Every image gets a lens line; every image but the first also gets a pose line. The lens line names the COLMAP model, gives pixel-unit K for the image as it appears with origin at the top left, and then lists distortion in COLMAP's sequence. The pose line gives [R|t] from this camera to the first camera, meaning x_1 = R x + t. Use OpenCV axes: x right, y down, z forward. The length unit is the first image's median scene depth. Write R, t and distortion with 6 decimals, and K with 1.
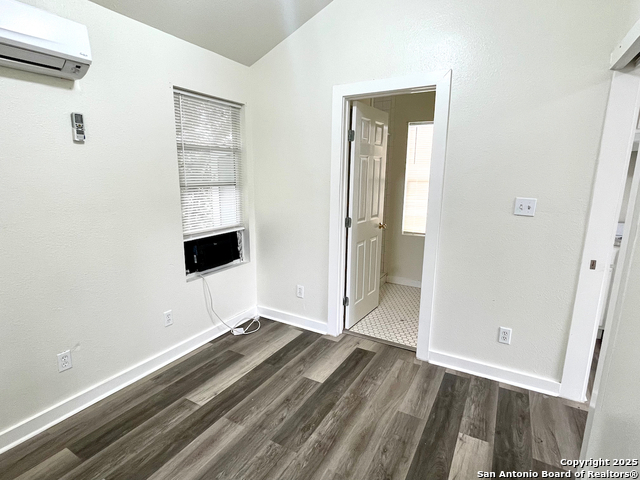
lens RADIAL K [[343.8, 0, 313.9], [0, 343.8, 241.7], [0, 0, 1]] dist [-0.004148, -0.000079]
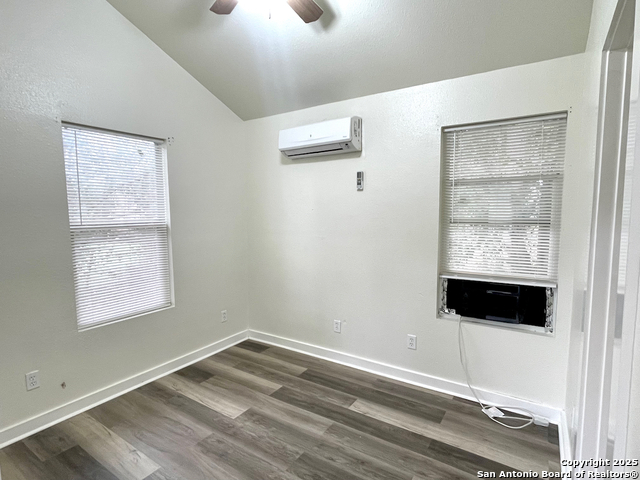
lens RADIAL K [[343.8, 0, 314.8], [0, 343.8, 239.0], [0, 0, 1]] dist [-0.004148, -0.000079]
pose [[-0.064492, 0.071117, -0.995381, 0.660805], [-0.191035, 0.978130, 0.082262, -0.126032], [0.979462, 0.195457, -0.049496, 0.706495]]
